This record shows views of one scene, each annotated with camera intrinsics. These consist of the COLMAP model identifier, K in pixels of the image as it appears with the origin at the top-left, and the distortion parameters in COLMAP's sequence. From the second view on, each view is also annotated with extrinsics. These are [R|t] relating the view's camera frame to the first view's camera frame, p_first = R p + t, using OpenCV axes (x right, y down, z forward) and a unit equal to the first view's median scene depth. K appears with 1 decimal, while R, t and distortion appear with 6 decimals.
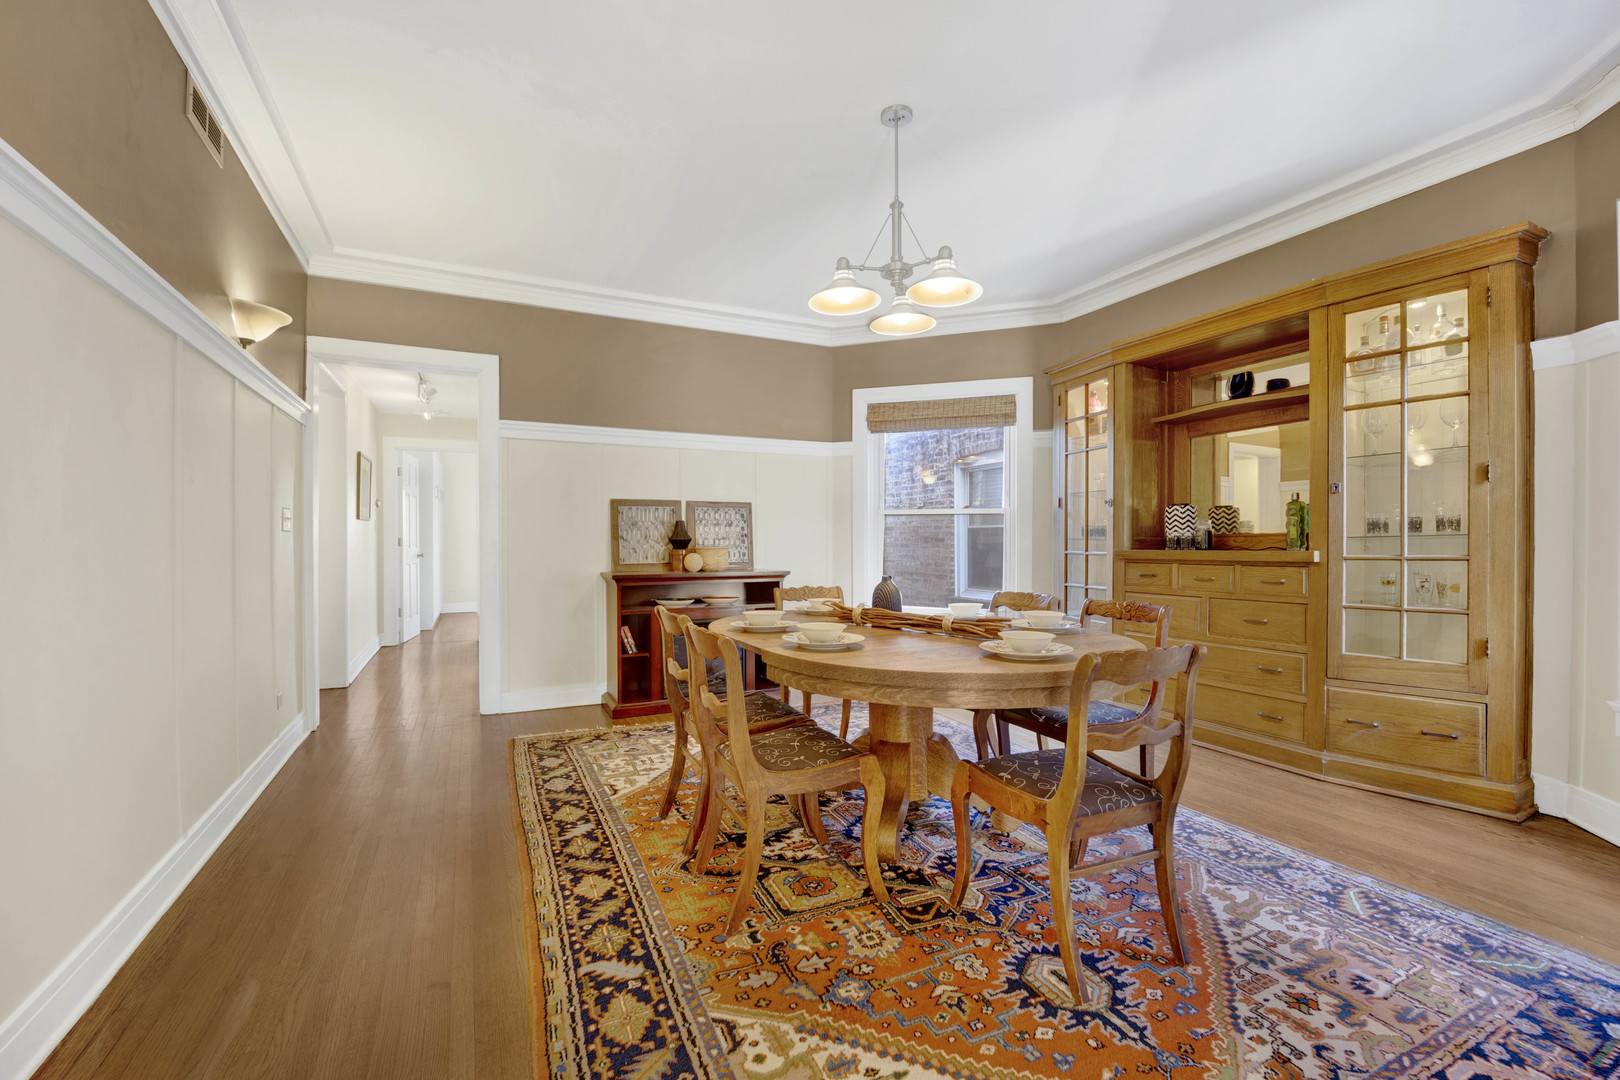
lens RADIAL K [[671.6, 0, 790.2], [0, 671.6, 539.4], [0, 0, 1]] dist [-0.021512, 0.001046]
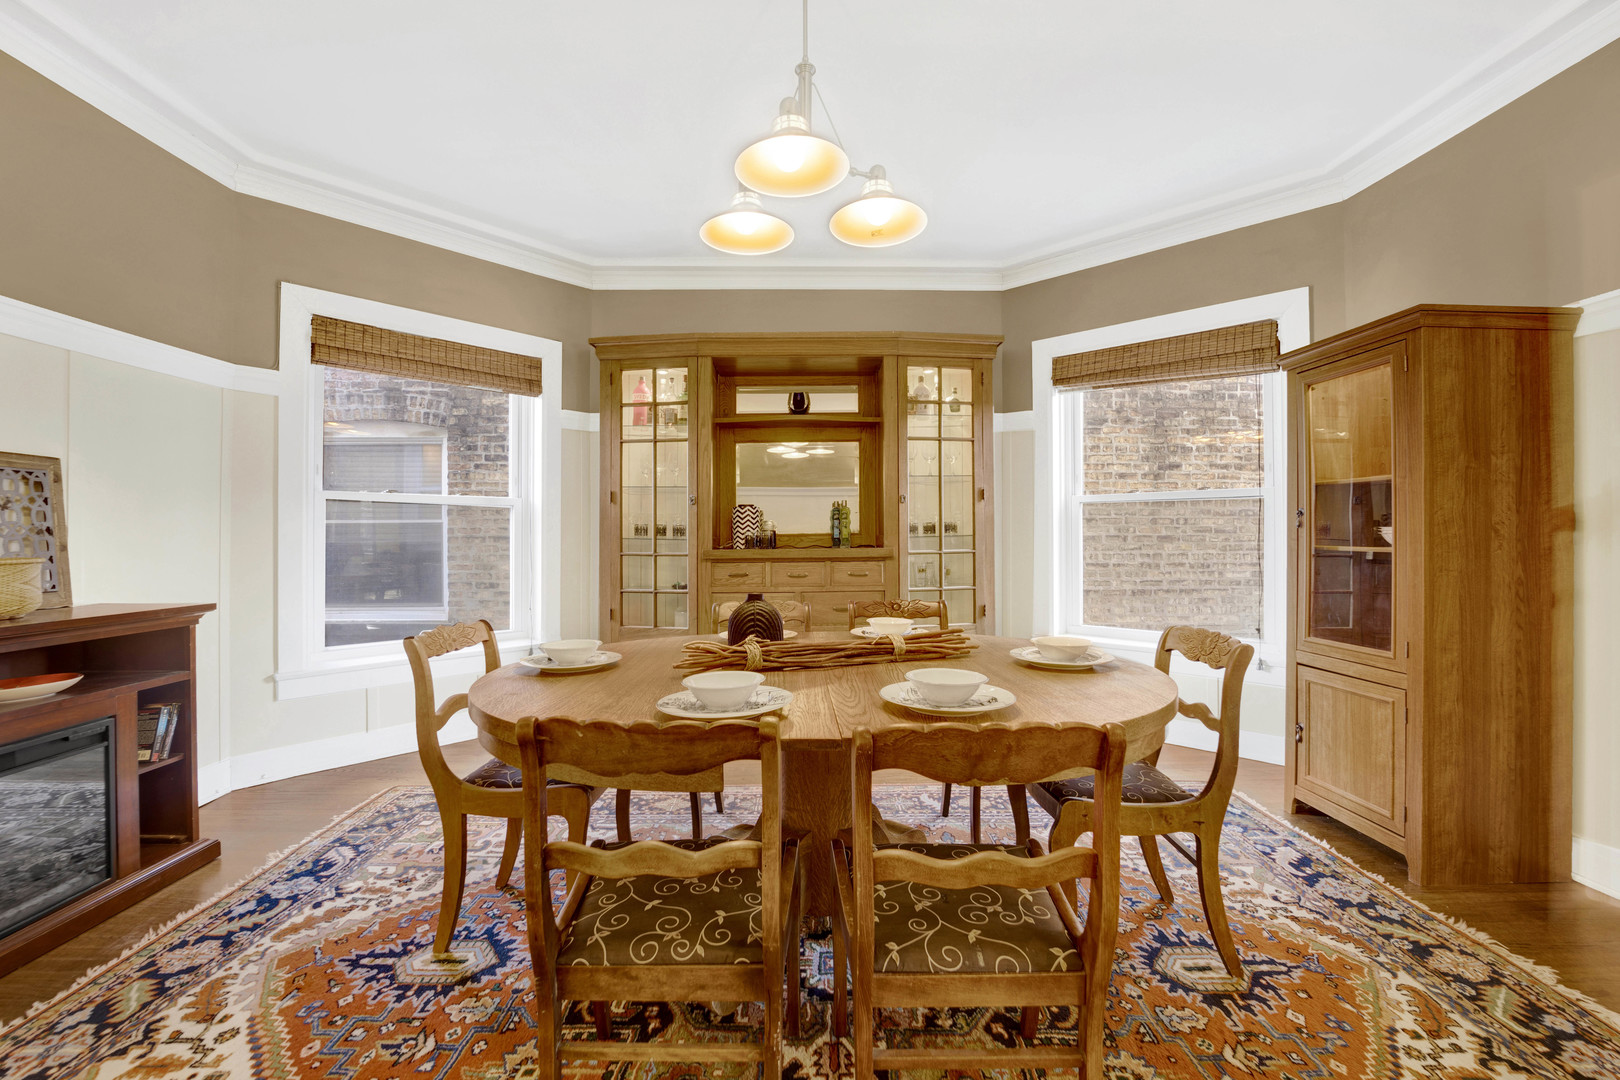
lens RADIAL K [[671.6, 0, 811.5], [0, 671.6, 531.1], [0, 0, 1]] dist [-0.021512, 0.001046]
pose [[0.409874, 0.010507, 0.912081, -0.385549], [0.001836, 0.999922, -0.012344, 0.000754], [-0.912140, 0.006734, 0.409823, 0.564389]]
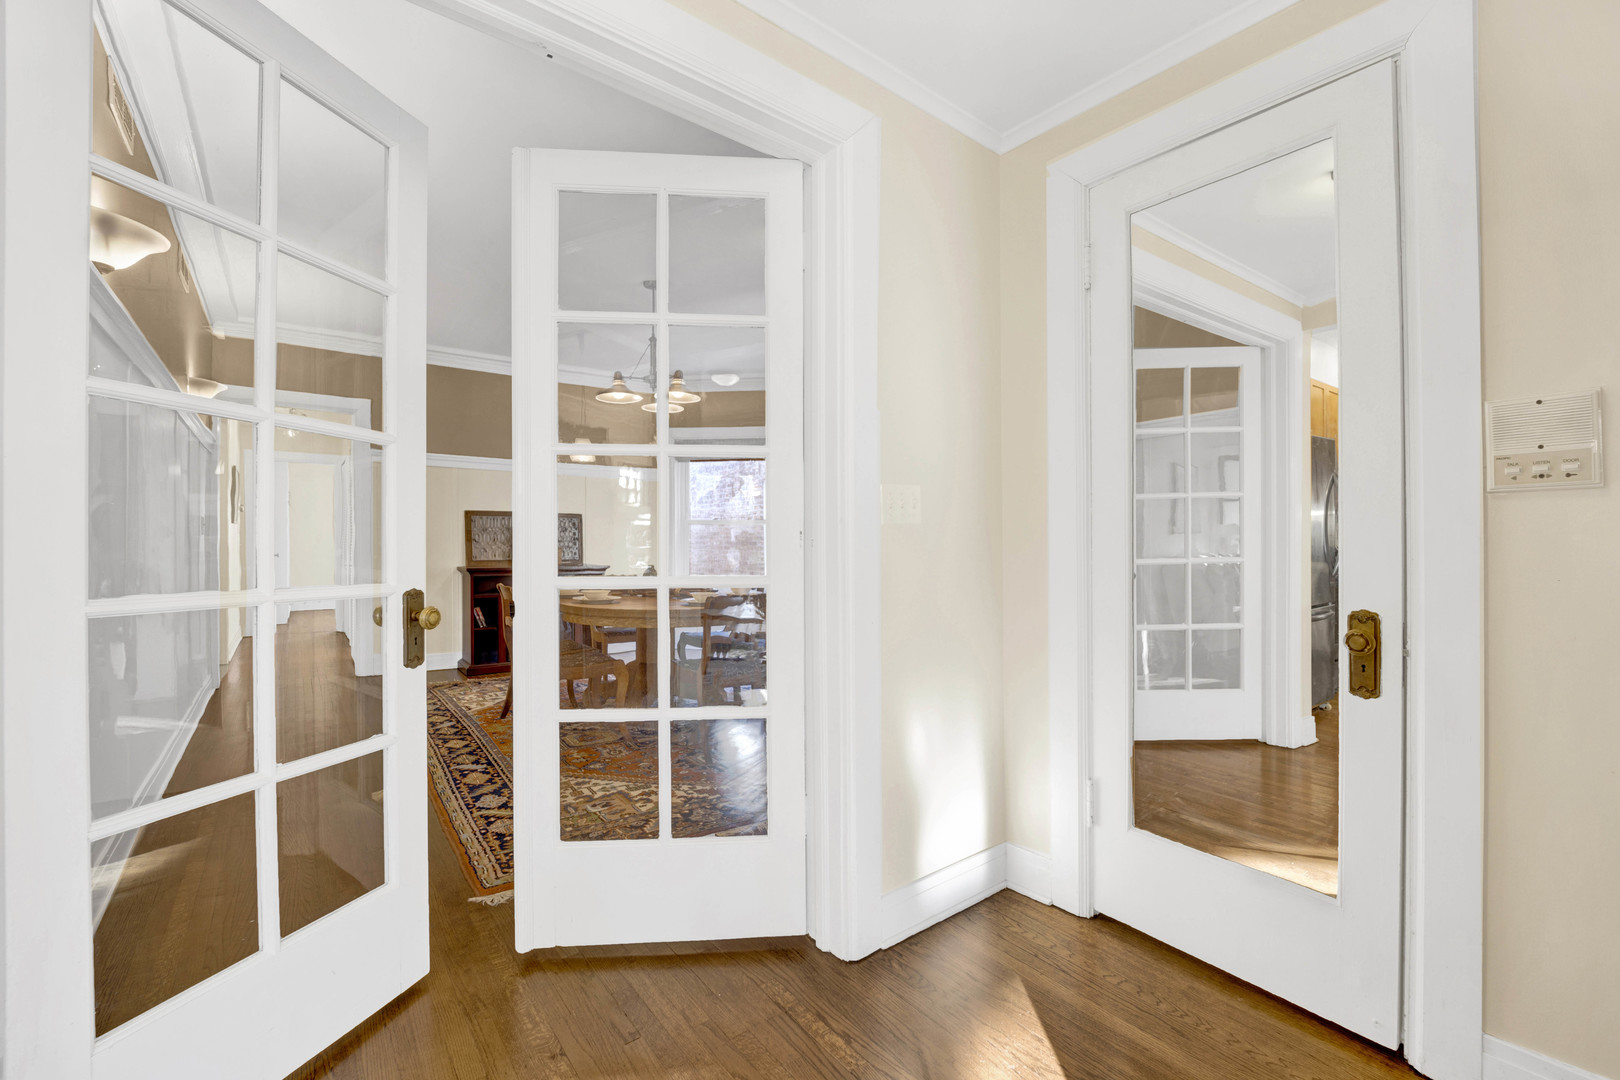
lens RADIAL K [[695.2, 0, 805.1], [0, 695.2, 555.4], [0, 0, 1]] dist [-0.011311, 0.000035]
pose [[0.980349, 0.001618, 0.197266, 0.151236], [-0.004940, 0.999854, 0.016347, 0.002392], [-0.197211, -0.017000, 0.980214, -0.597769]]
